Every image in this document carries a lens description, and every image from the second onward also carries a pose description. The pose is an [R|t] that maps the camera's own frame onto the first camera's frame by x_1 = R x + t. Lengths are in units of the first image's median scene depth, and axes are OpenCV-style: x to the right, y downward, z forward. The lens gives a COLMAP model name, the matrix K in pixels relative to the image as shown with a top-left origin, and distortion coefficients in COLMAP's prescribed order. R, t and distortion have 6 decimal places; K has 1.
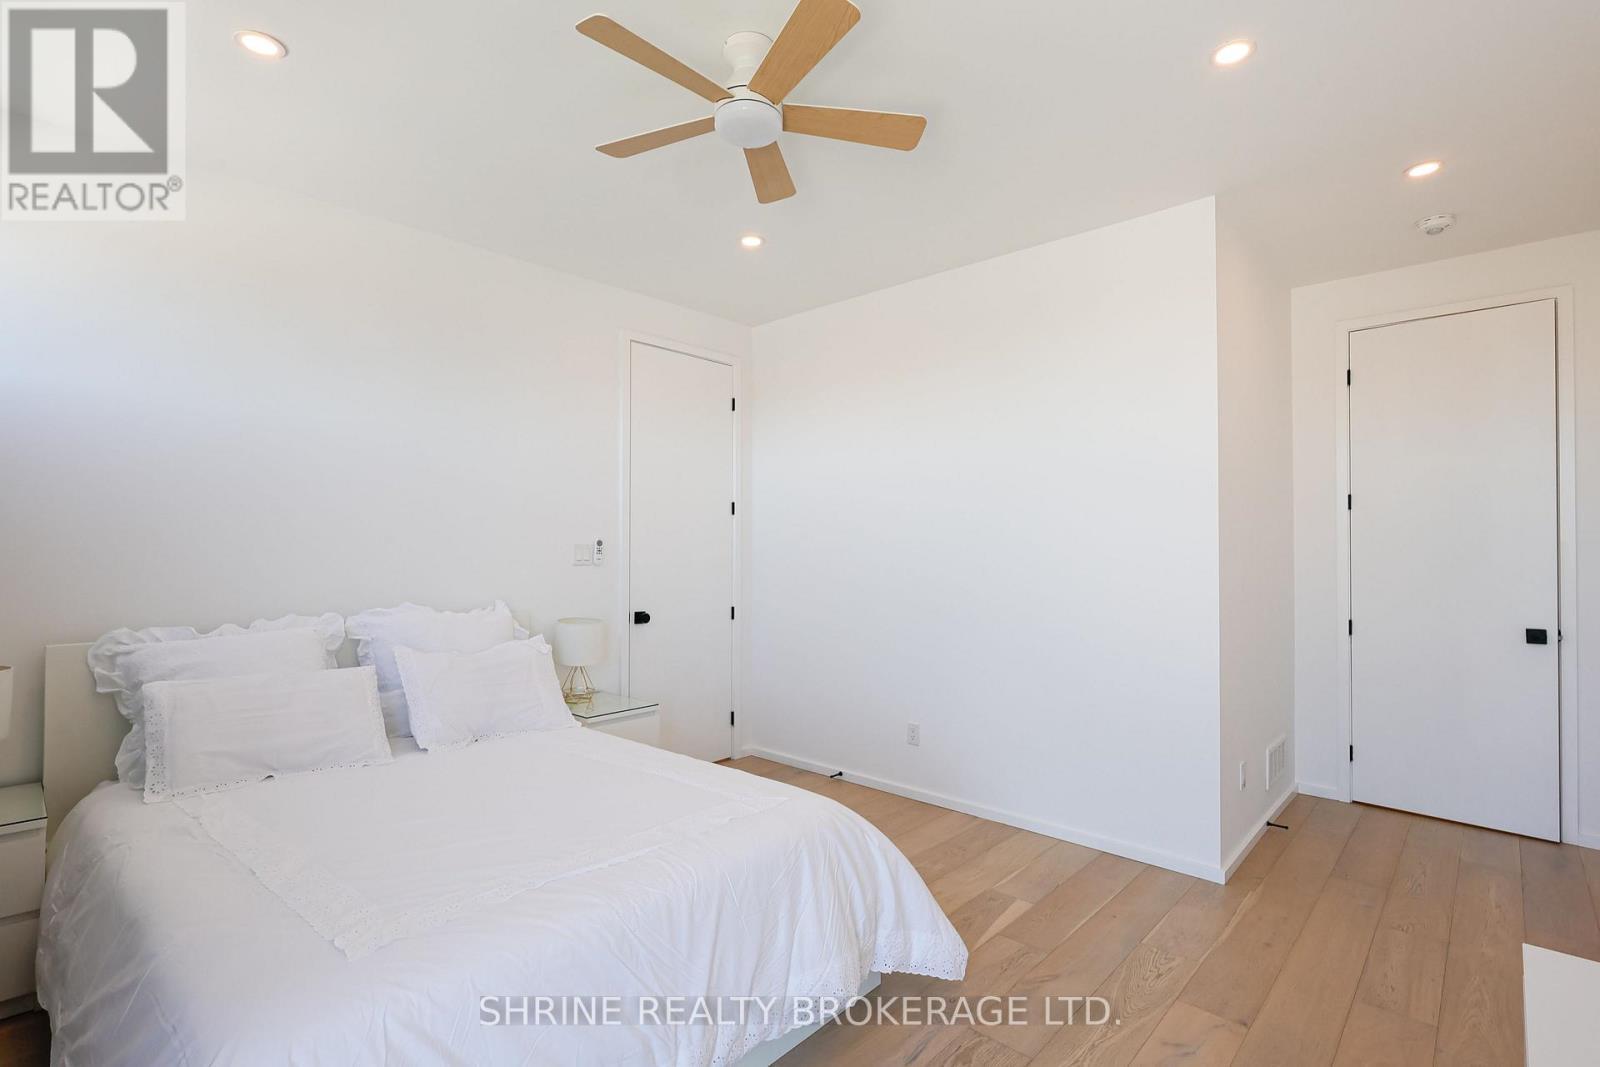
lens RADIAL K [[754.6, 0, 800.0], [0, 754.6, 533.5], [0, 0, 1]] dist [-0.002998, 0.000164]
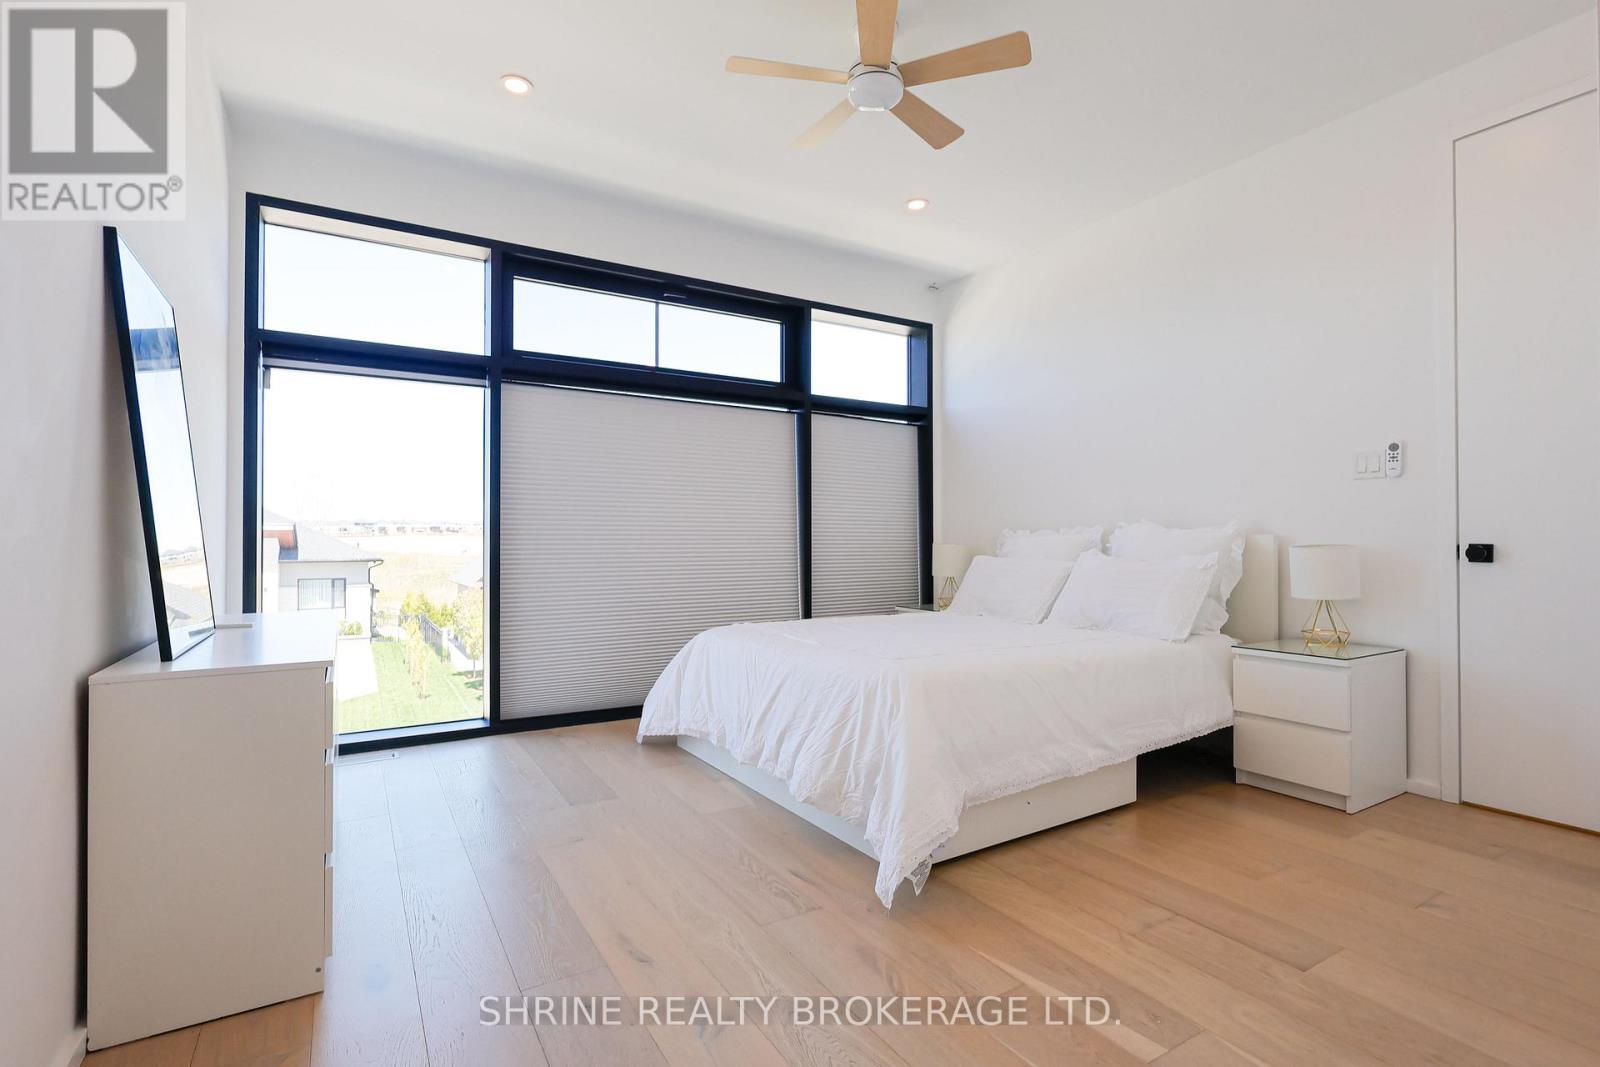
lens RADIAL K [[749.4, 0, 800.0], [0, 749.4, 533.5], [0, 0, 1]] dist [-0.002359, 0.000019]
pose [[-0.281279, -0.009390, -0.959580, 0.640543], [0.020173, 0.999673, -0.015696, 0.103353], [0.959414, -0.023772, -0.280998, 0.687325]]
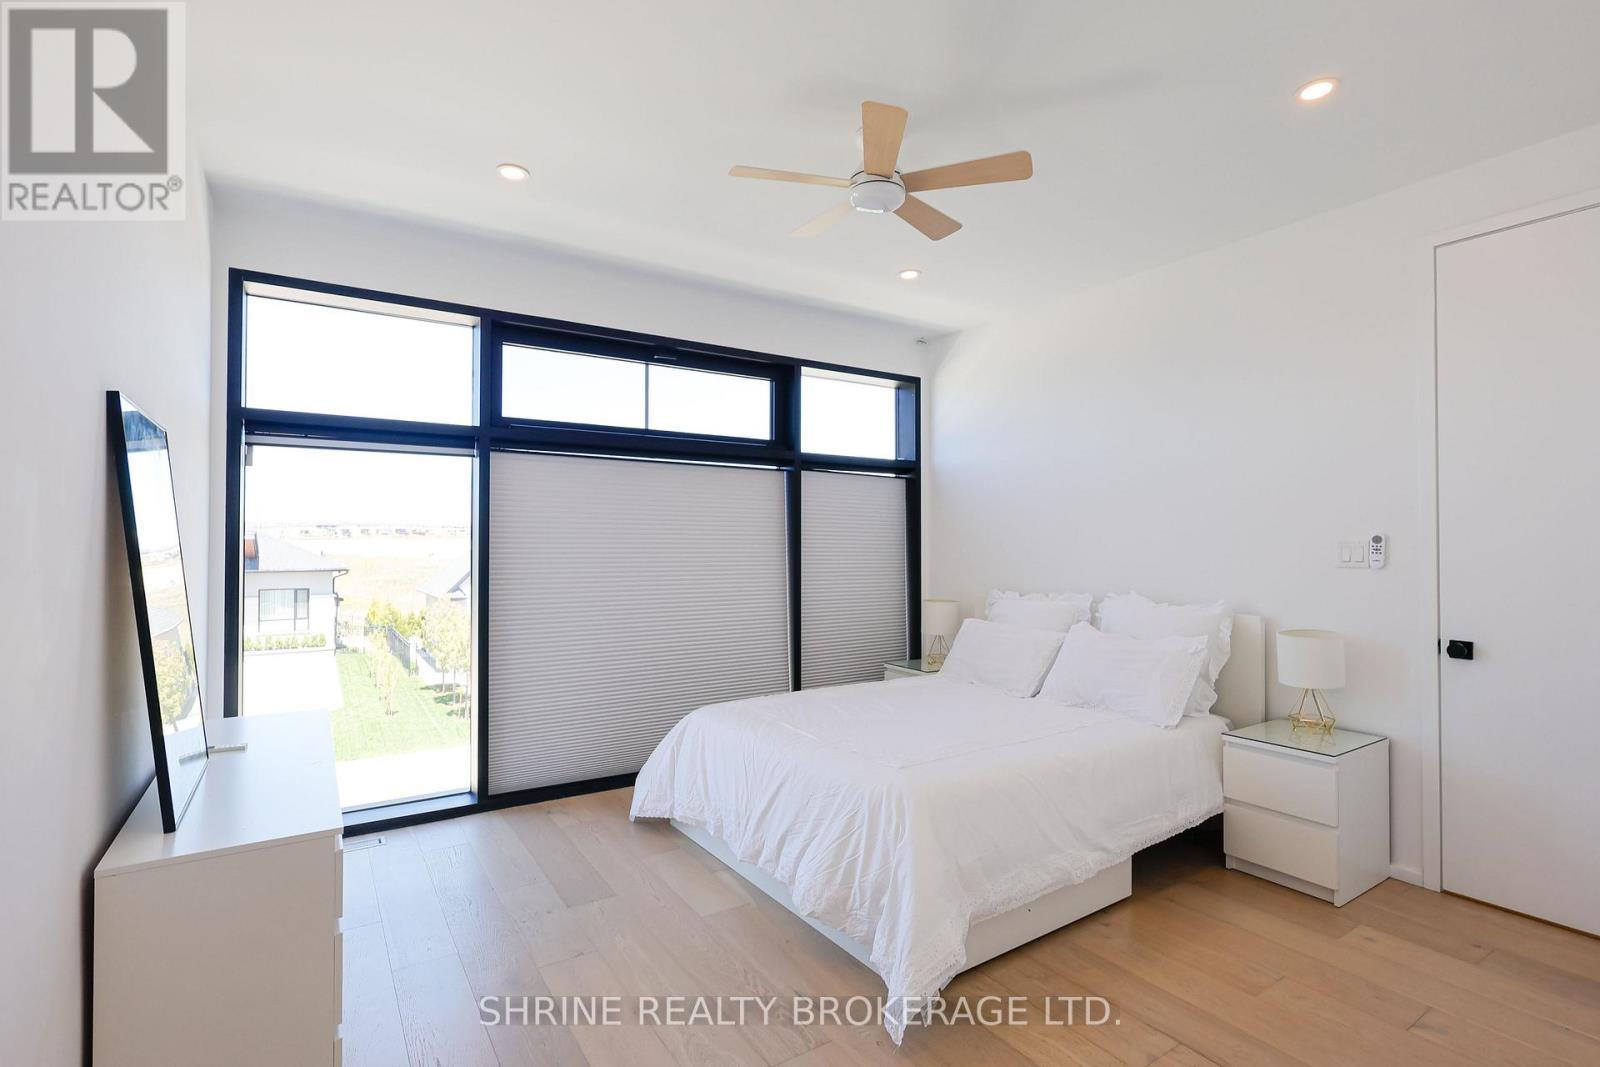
lens RADIAL K [[754.6, 0, 800.0], [0, 754.6, 533.5], [0, 0, 1]] dist [-0.002998, 0.000164]
pose [[-0.248781, -0.013373, -0.968468, 0.652771], [0.019102, 0.999642, -0.018710, 0.010323], [0.968372, -0.023154, -0.248436, 0.666743]]
